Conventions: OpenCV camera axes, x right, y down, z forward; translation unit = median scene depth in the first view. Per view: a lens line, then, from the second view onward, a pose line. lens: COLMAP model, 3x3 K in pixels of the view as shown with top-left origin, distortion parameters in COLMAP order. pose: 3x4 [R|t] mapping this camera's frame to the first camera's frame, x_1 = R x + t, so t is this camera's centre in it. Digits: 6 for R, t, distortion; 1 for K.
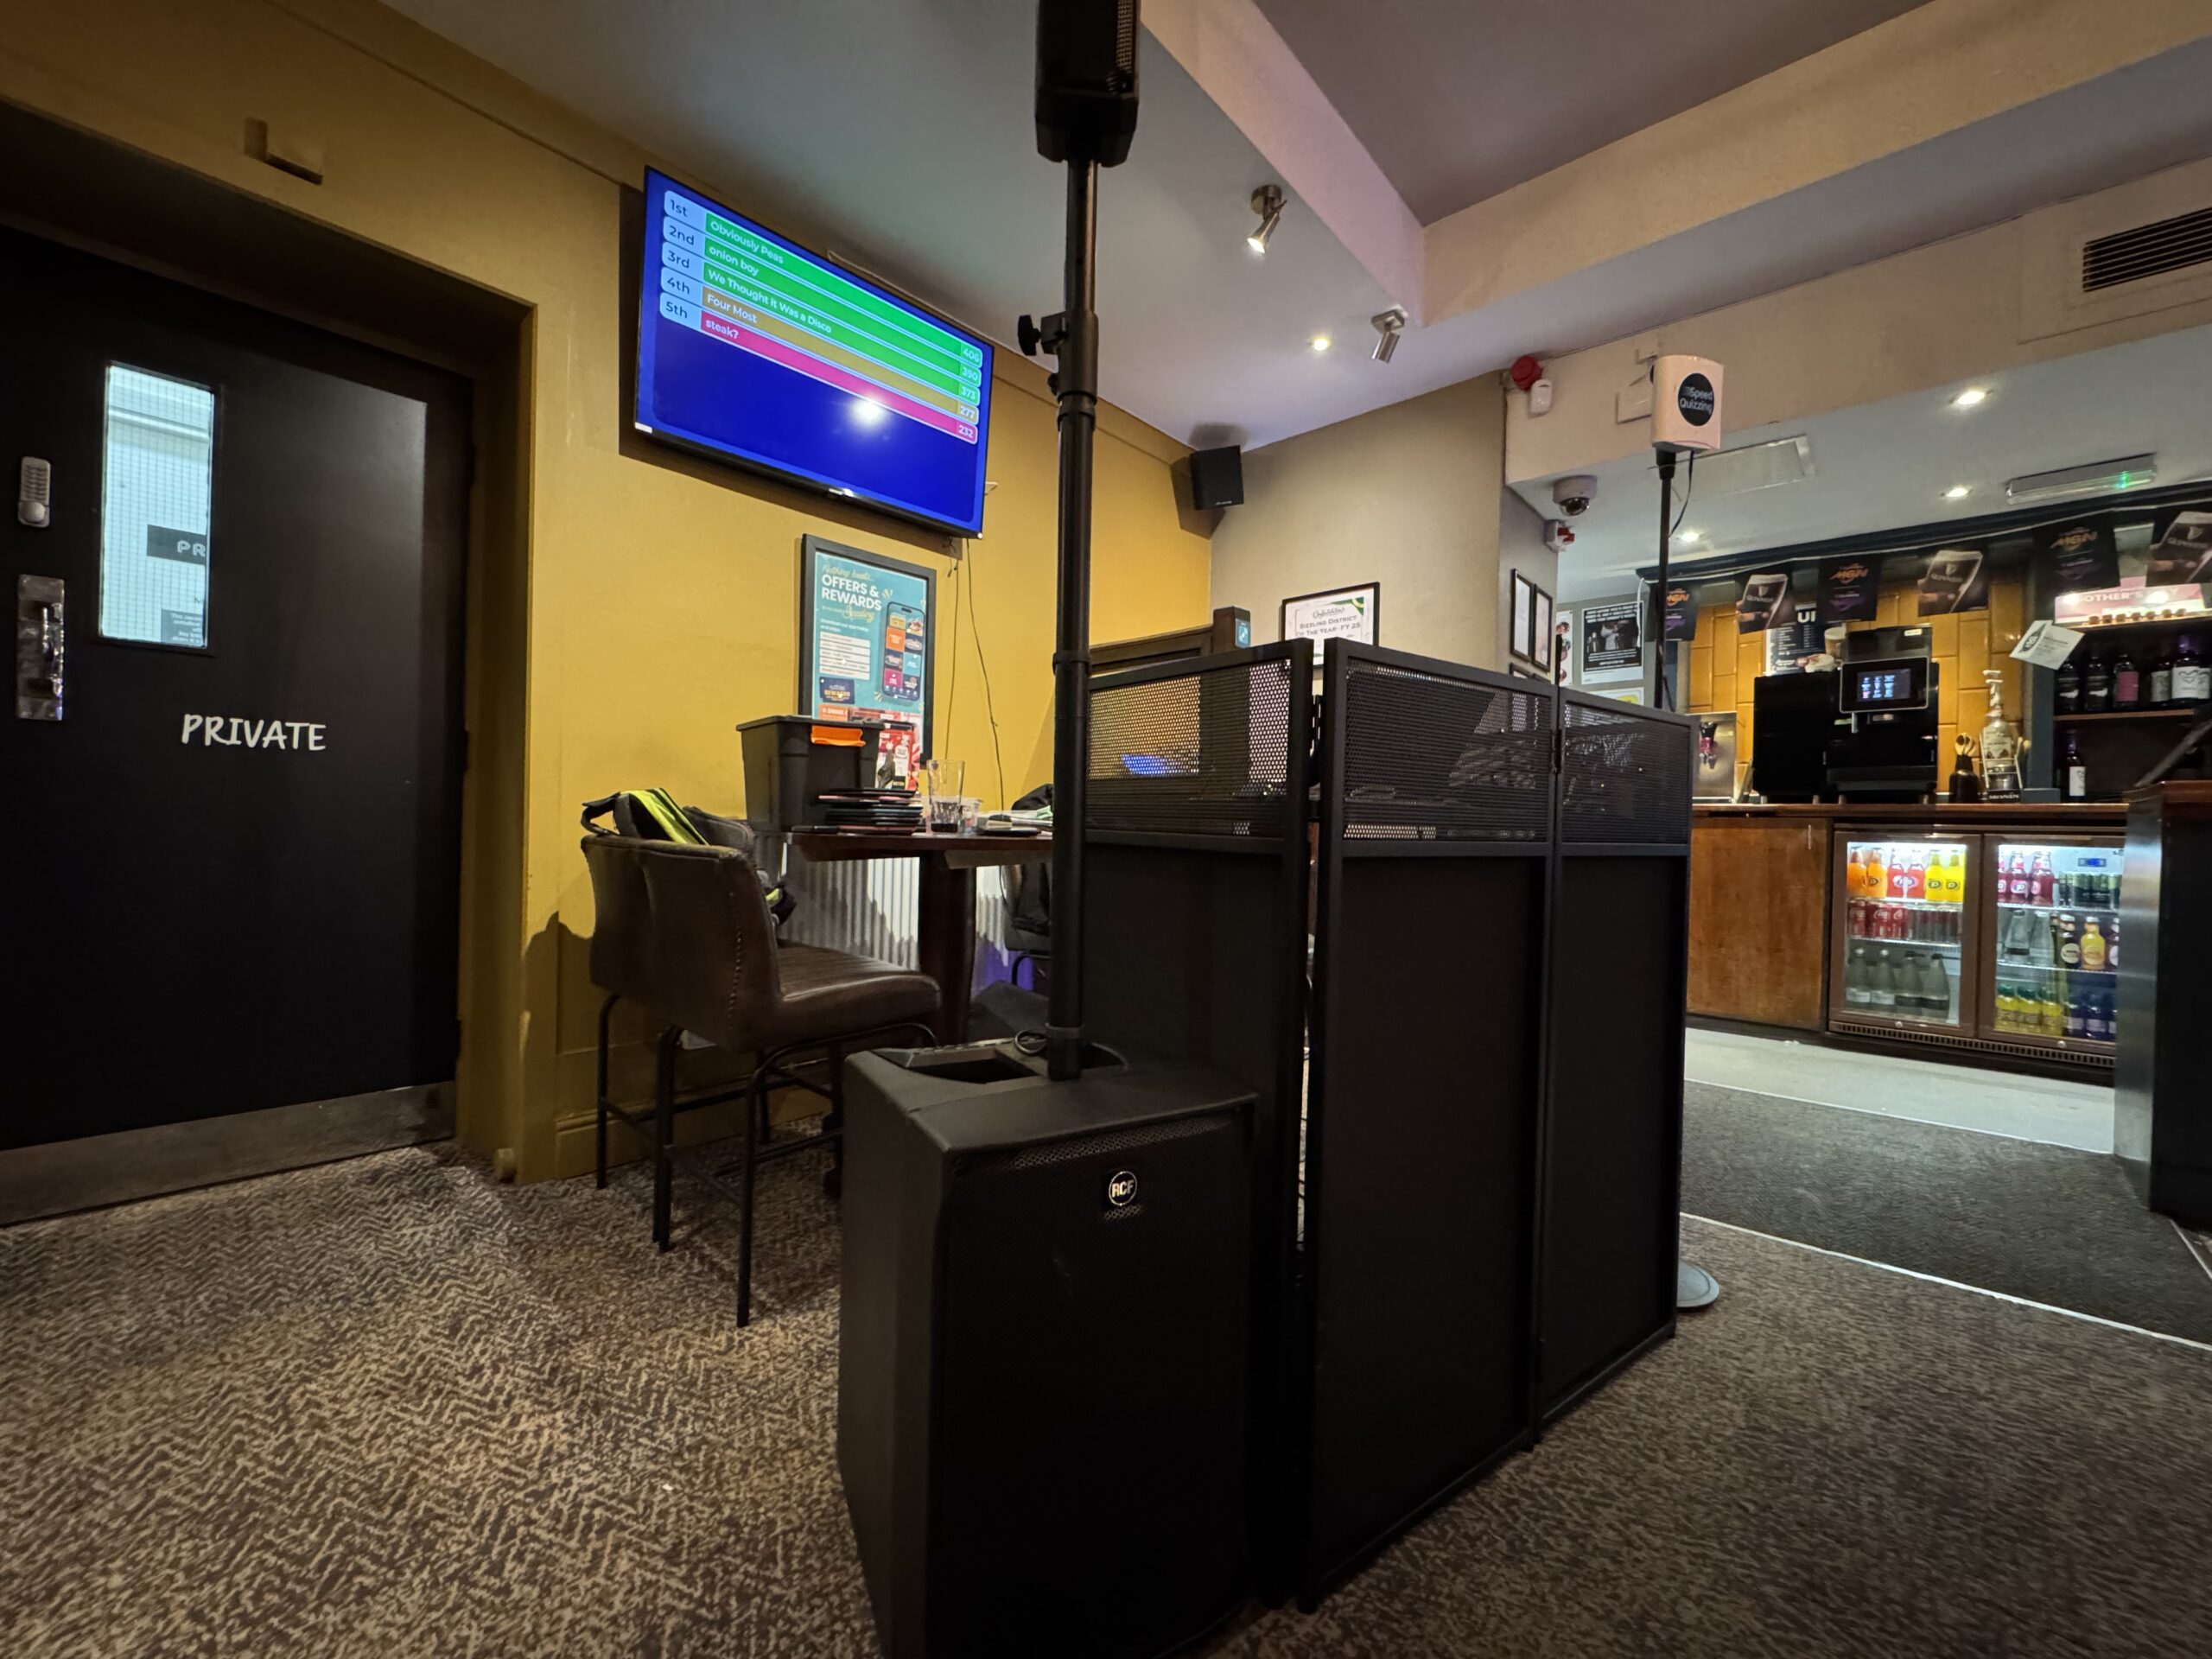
lens RADIAL K [[874.1, 0, 1098.2], [0, 874.1, 829.6], [0, 0, 1]] dist [-0.001776, -0.000423]
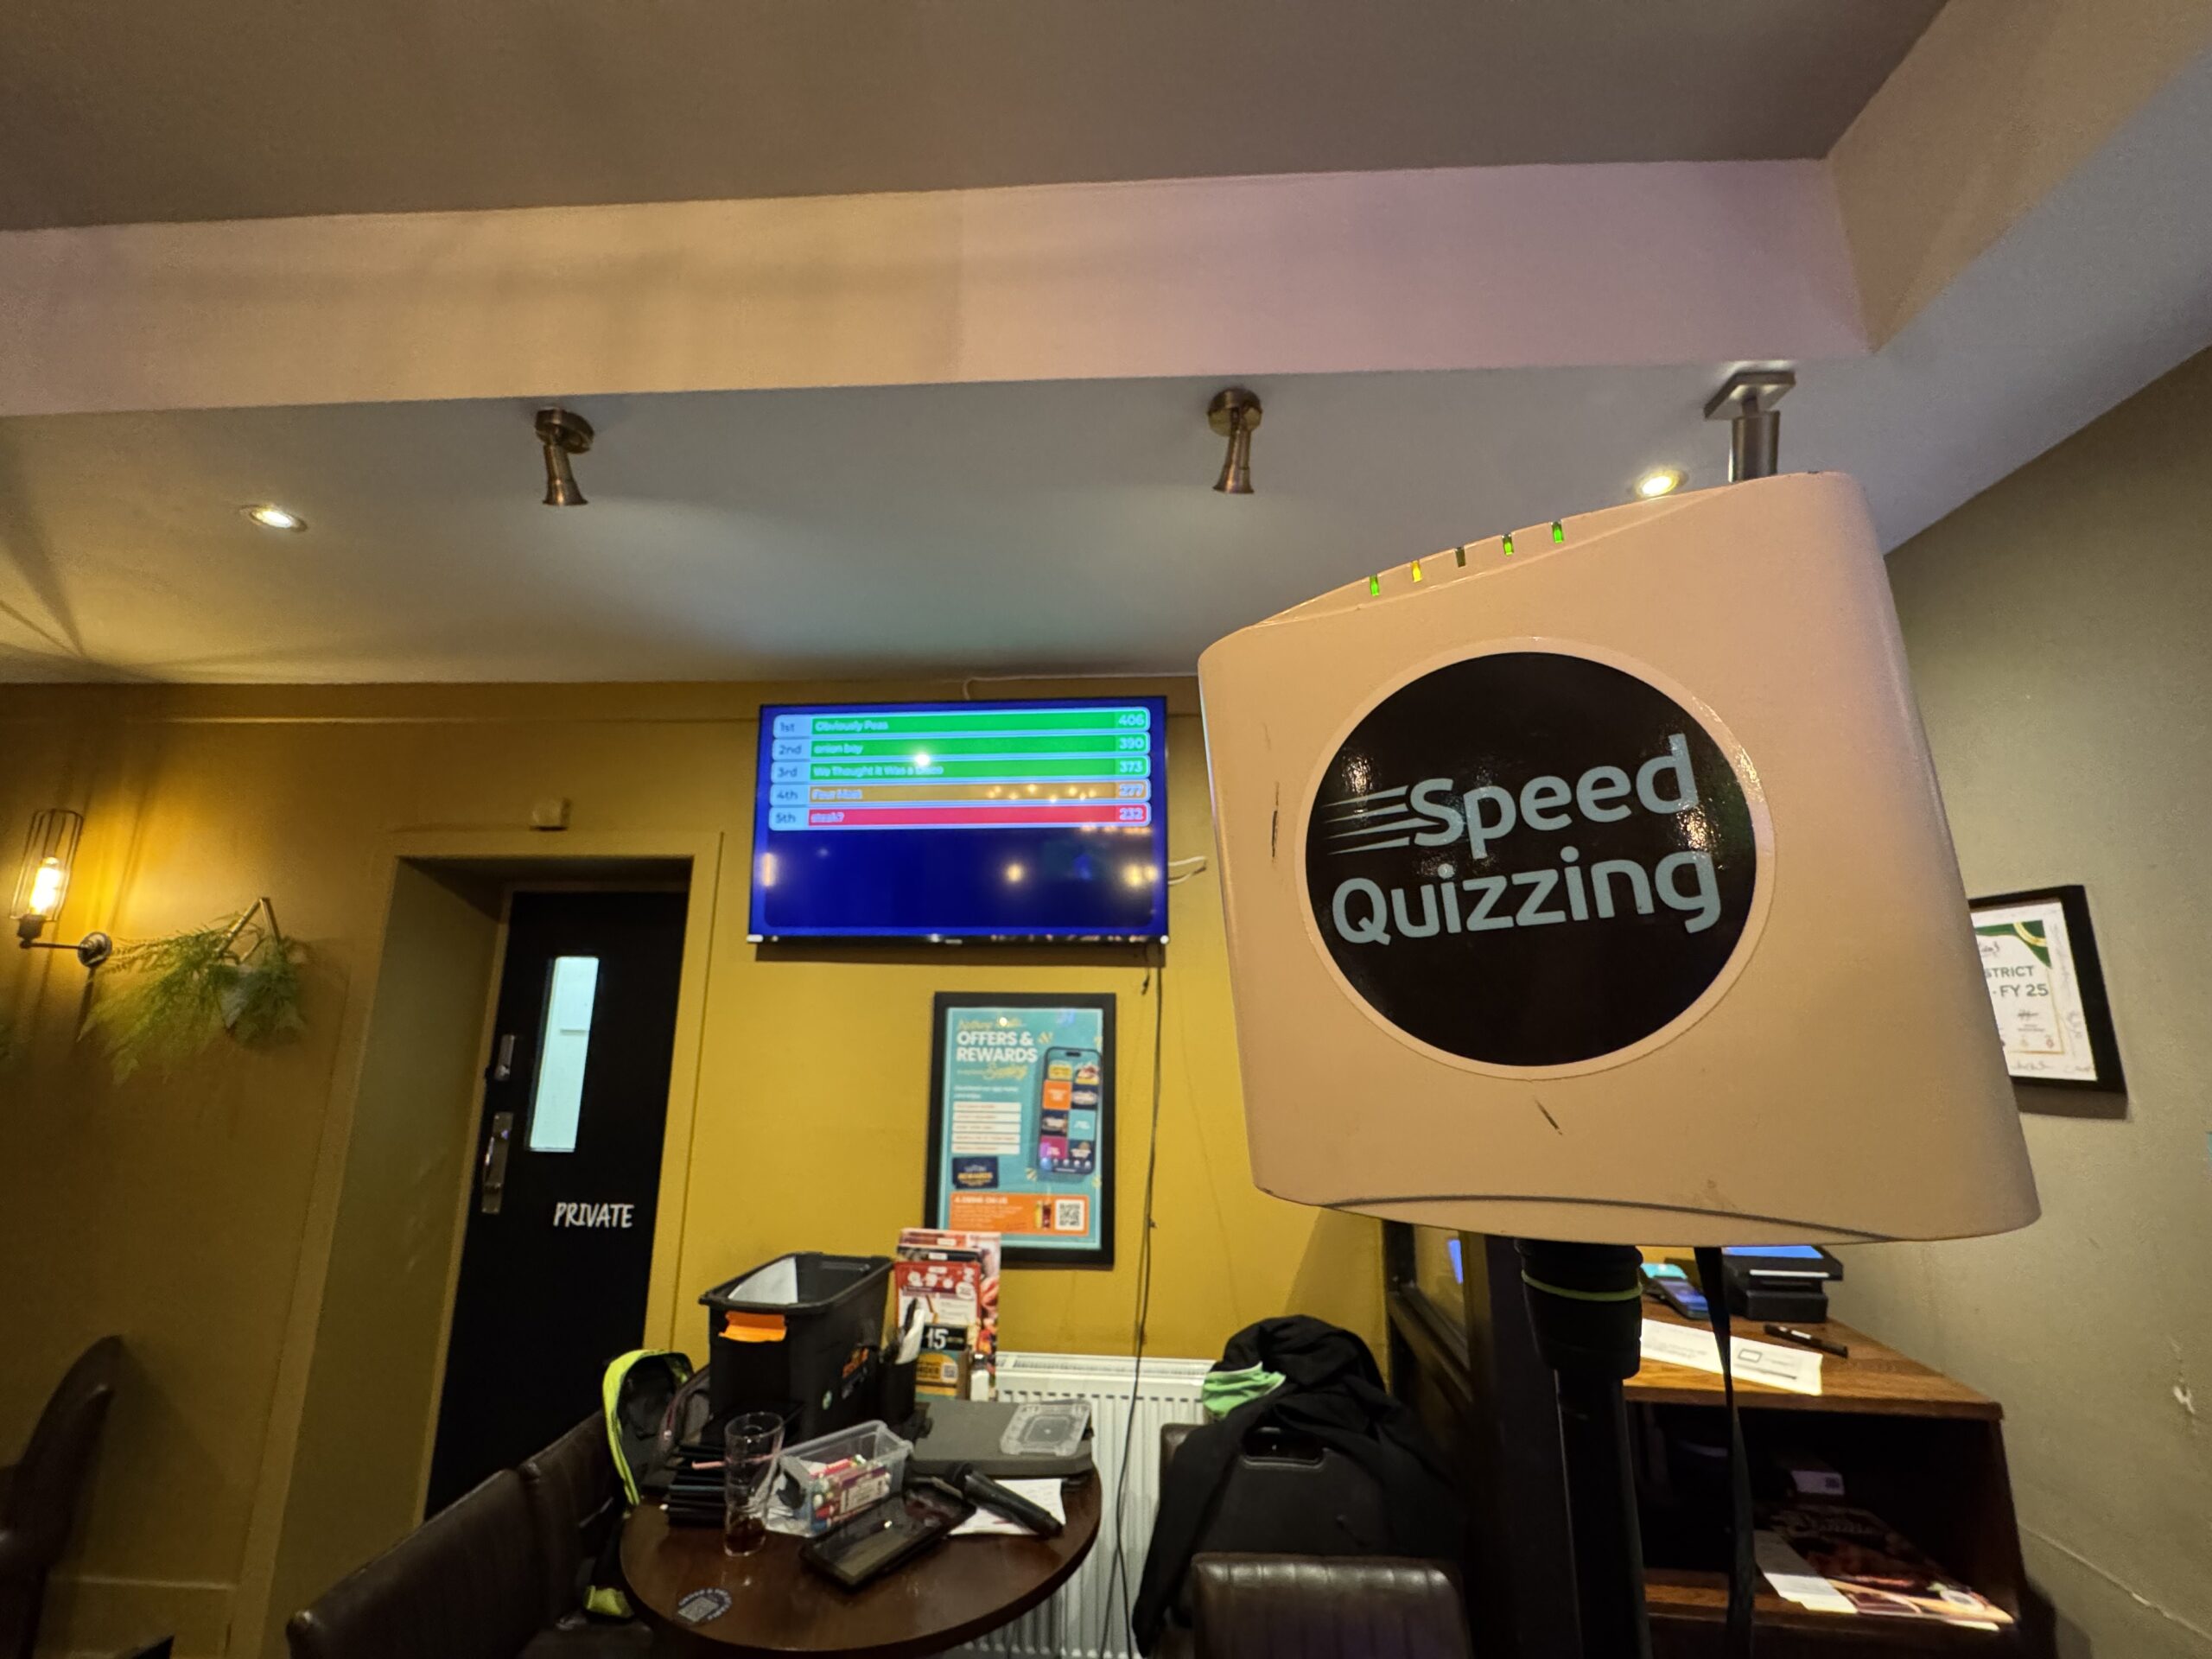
lens RADIAL K [[883.0, 0, 1111.4], [0, 883.0, 829.1], [0, 0, 1]] dist [-0.007198, -0.000232]
pose [[0.626994, -0.171005, -0.760023, 0.469195], [0.000358, 0.975673, -0.219230, -0.294328], [0.779024, 0.137184, 0.611803, 0.552748]]
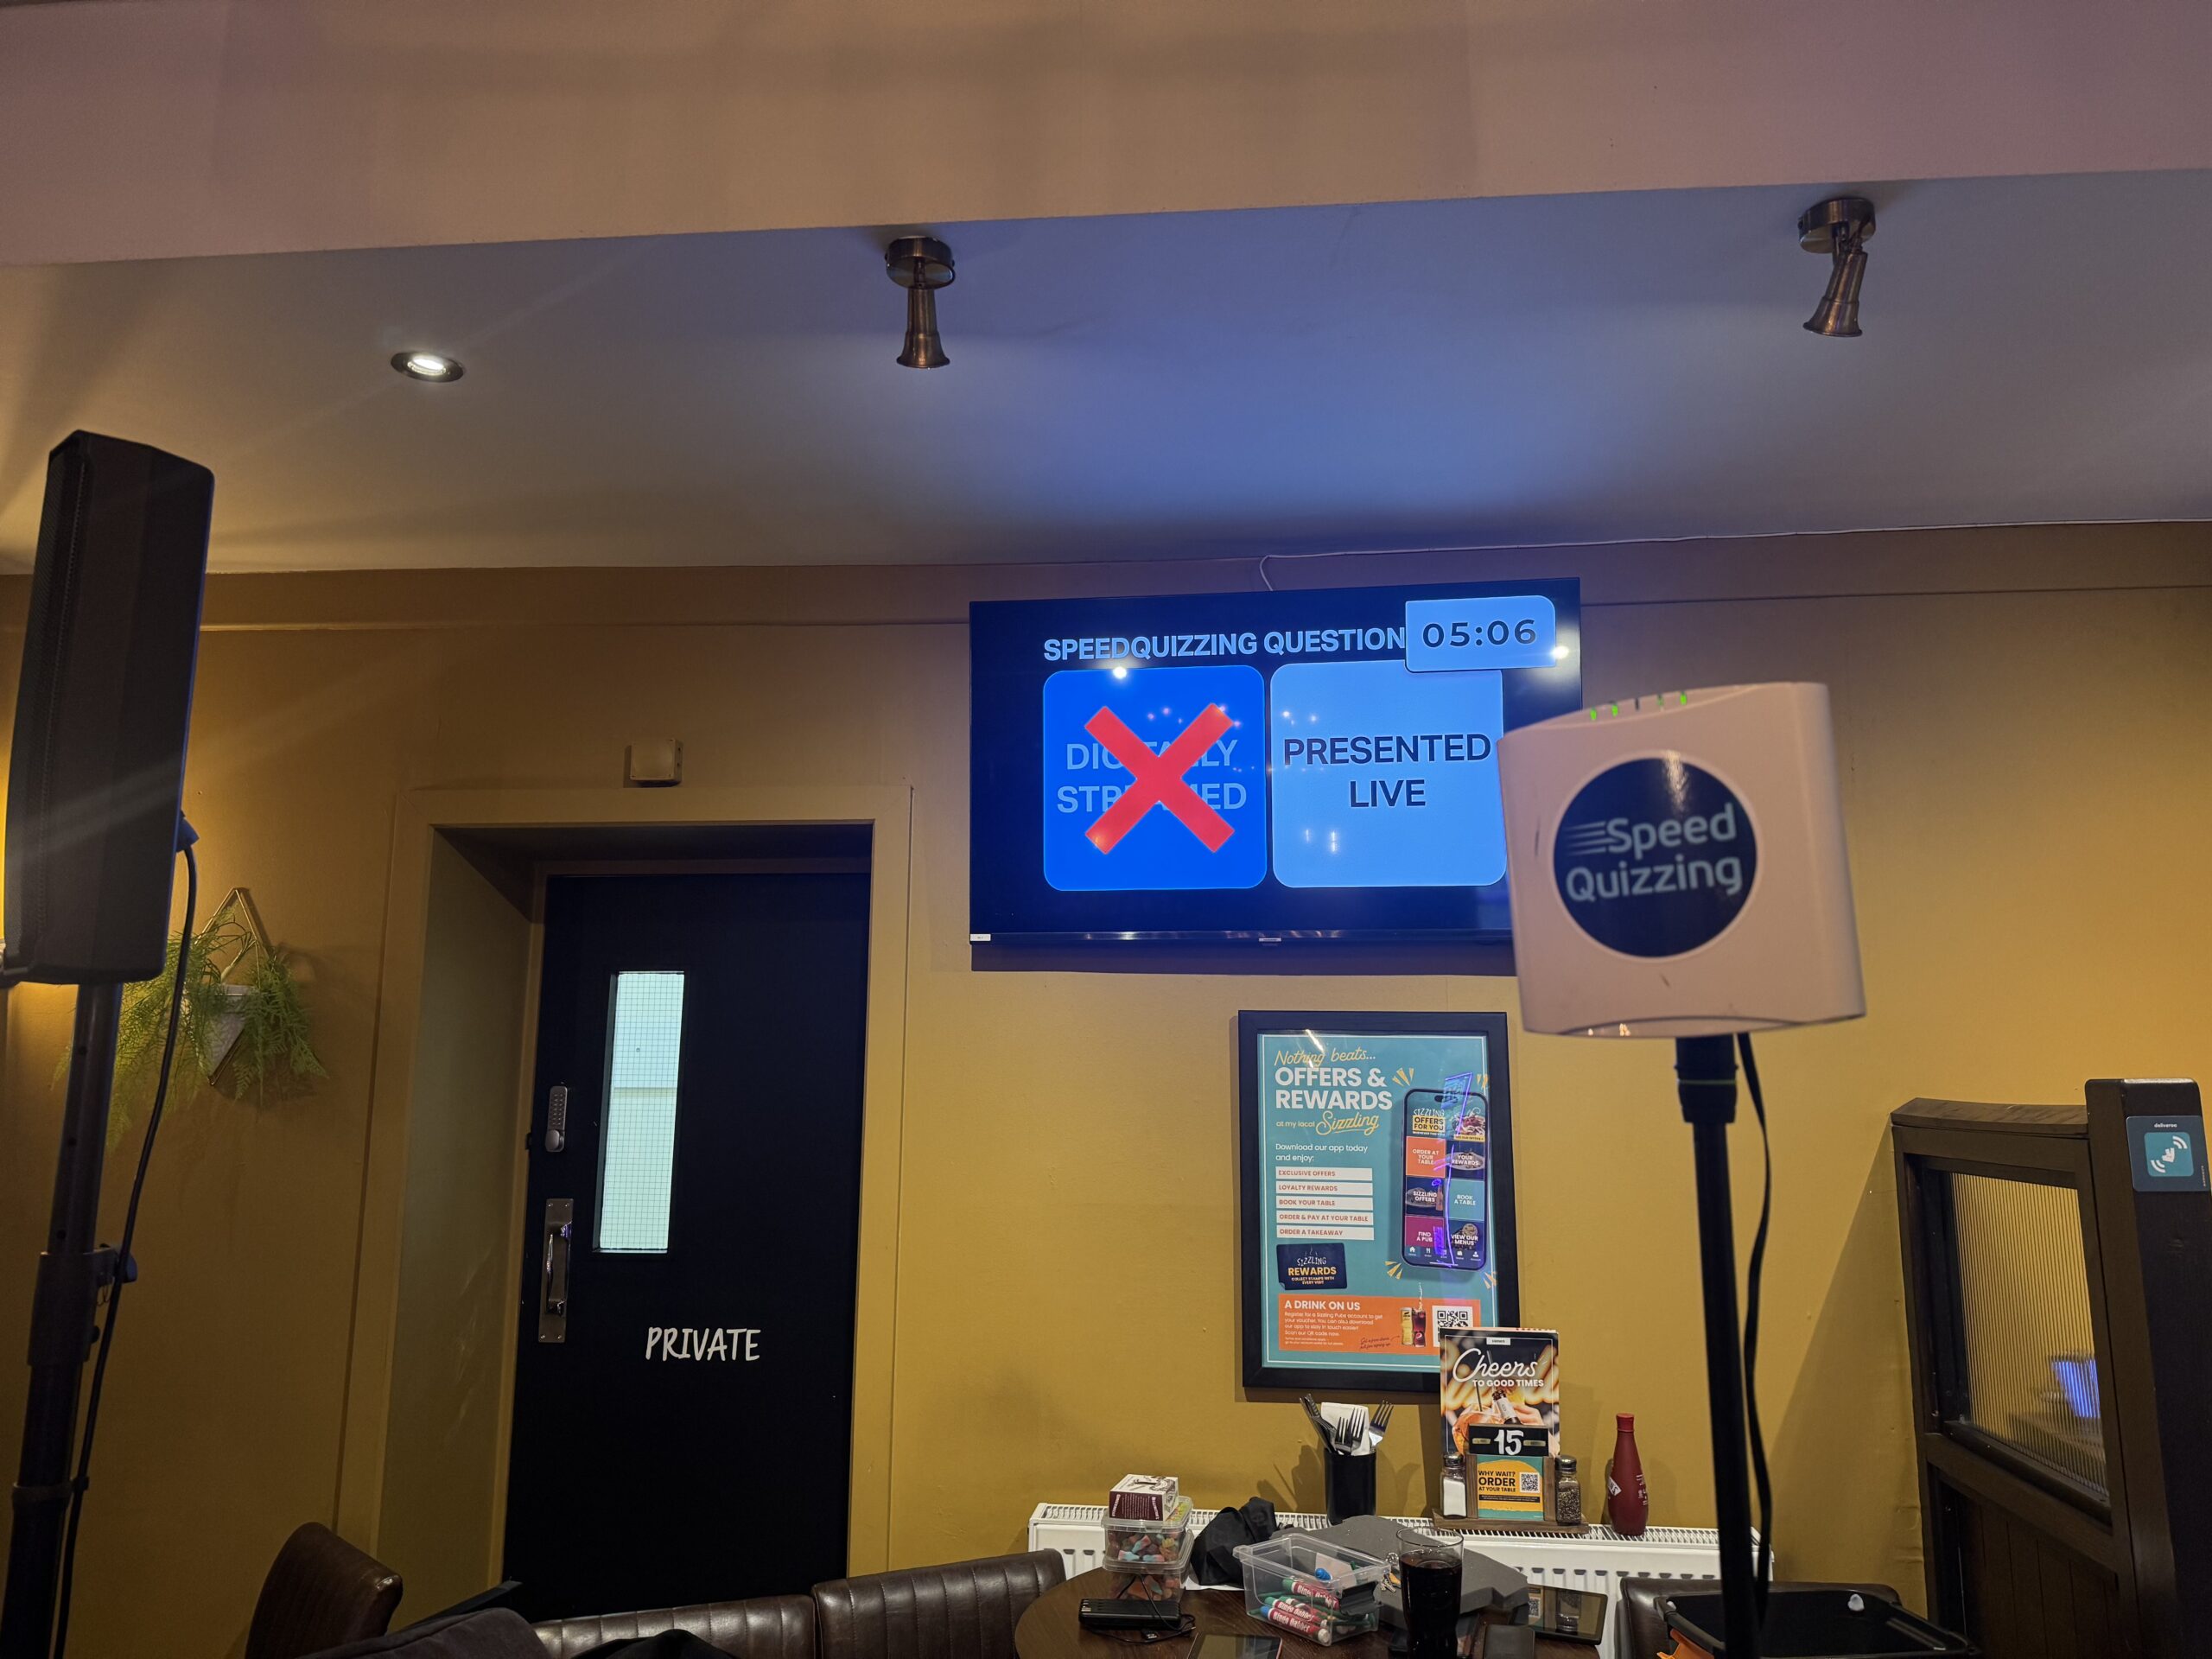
lens RADIAL K [[1550.0, 0, 1116.9], [0, 1550.0, 825.7], [0, 0, 1]] dist [0.112801, -0.173042]
pose [[0.593694, -0.146121, -0.791313, 0.487425], [0.003034, 0.983775, -0.179383, -0.262337], [0.804685, 0.104098, 0.584504, 0.265473]]
